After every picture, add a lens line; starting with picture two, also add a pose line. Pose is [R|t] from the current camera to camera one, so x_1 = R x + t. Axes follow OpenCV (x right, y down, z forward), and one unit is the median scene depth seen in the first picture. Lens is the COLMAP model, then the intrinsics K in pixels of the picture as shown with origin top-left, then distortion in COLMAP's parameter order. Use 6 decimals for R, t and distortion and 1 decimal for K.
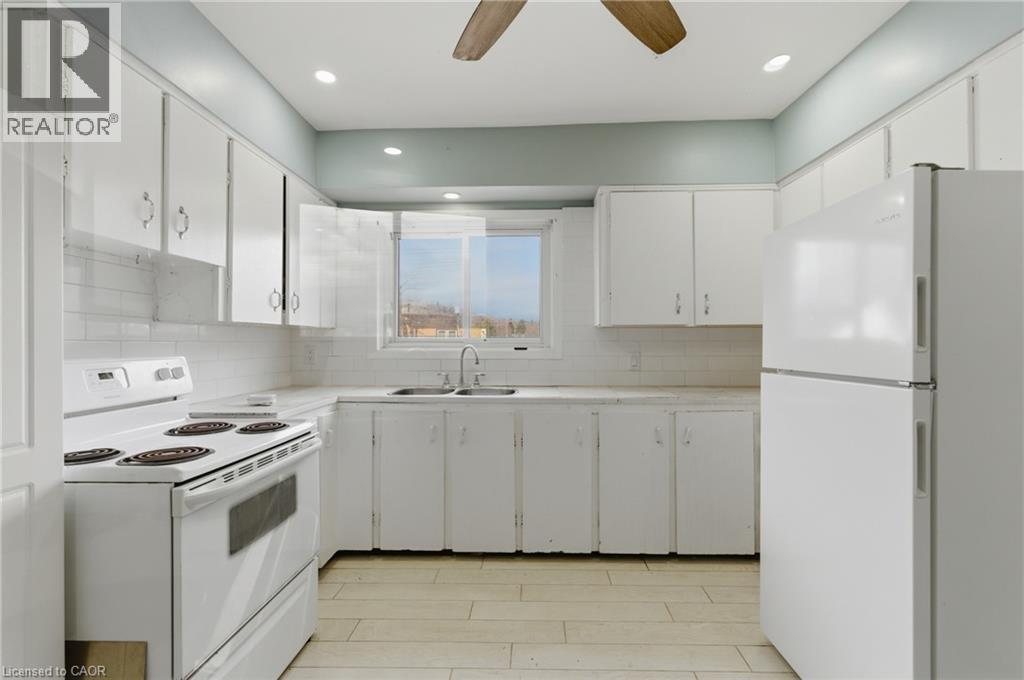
lens RADIAL K [[465.0, 0, 513.6], [0, 465.0, 338.8], [0, 0, 1]] dist [-0.001820, 0.001458]
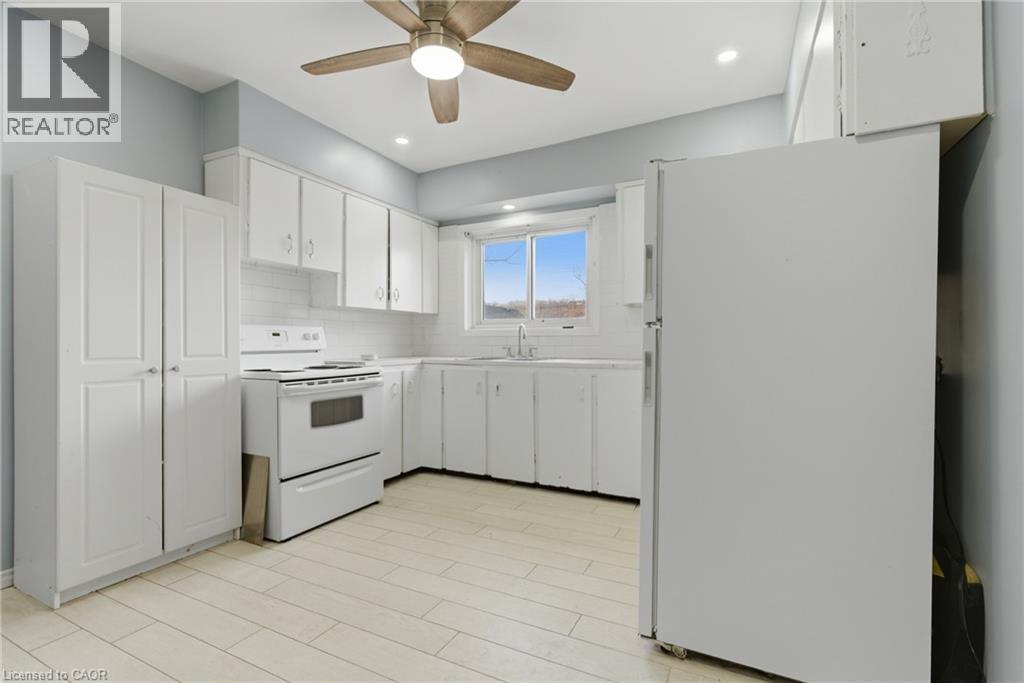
lens RADIAL K [[465.0, 0, 505.3], [0, 465.0, 341.0], [0, 0, 1]] dist [-0.001820, 0.001458]
pose [[0.901981, -0.000545, -0.431775, 0.485546], [0.002559, 0.999988, 0.004083, 0.064302], [0.431768, -0.004788, 0.901972, -0.184066]]
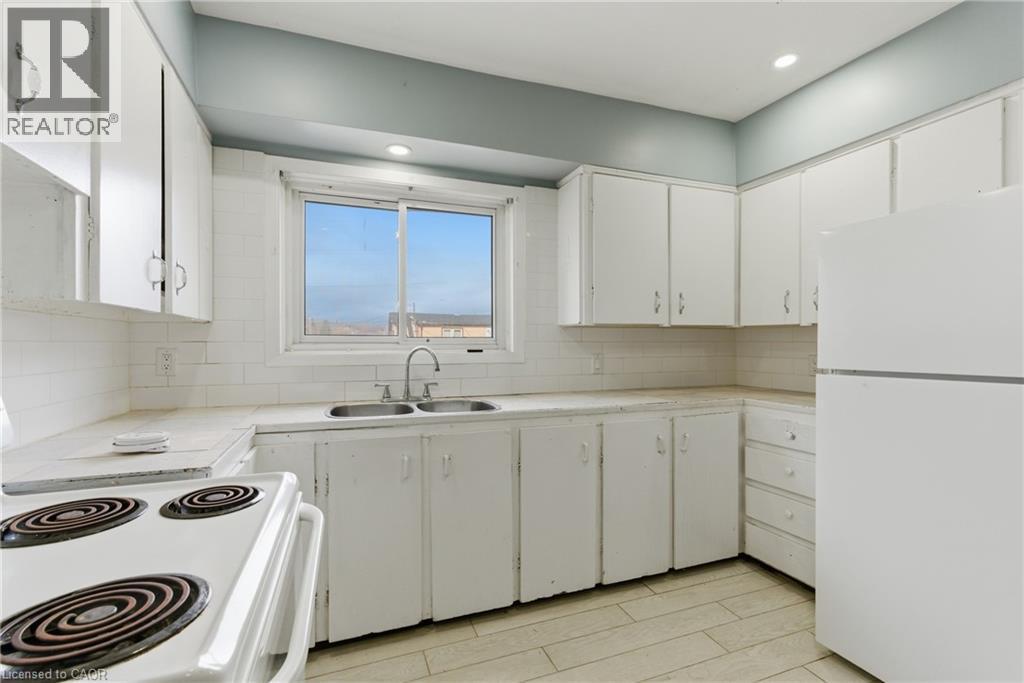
lens RADIAL K [[465.0, 0, 511.8], [0, 465.0, 347.6], [0, 0, 1]] dist [-0.001820, 0.001458]
pose [[0.922540, -0.003500, 0.385884, -0.306473], [-0.002160, 0.999896, 0.014233, 0.004504], [-0.385894, -0.013964, 0.922437, 0.266806]]
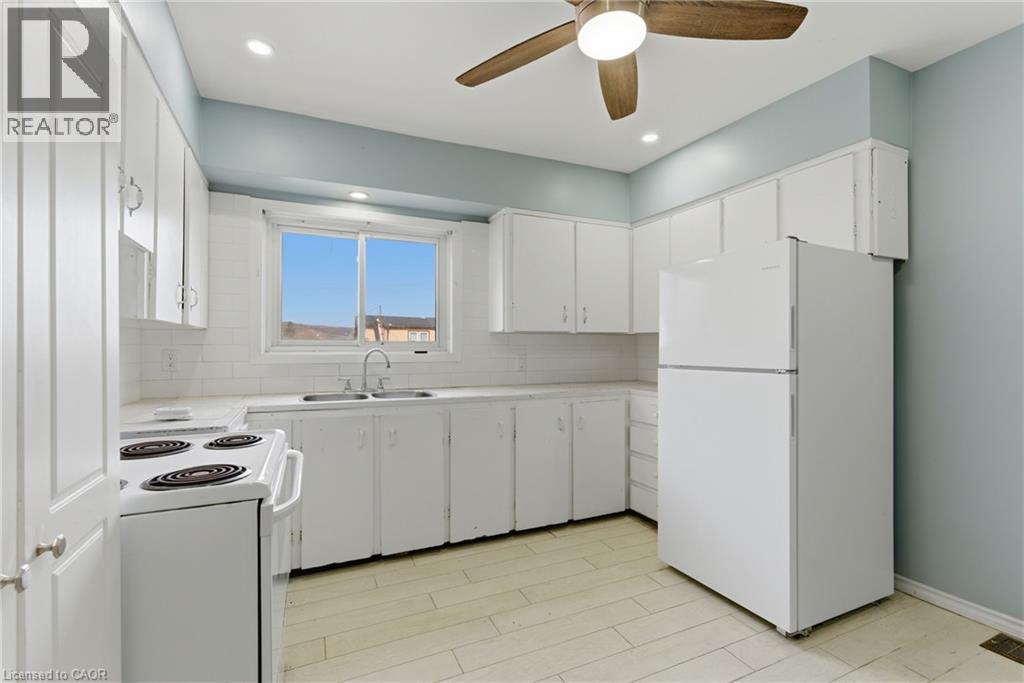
lens RADIAL K [[465.0, 0, 510.3], [0, 465.0, 343.6], [0, 0, 1]] dist [-0.001820, 0.001458]
pose [[0.896463, 0.004040, 0.443101, -0.331769], [-0.003905, 0.999992, -0.001217, 0.003191], [-0.443102, -0.000640, 0.896471, -0.014033]]
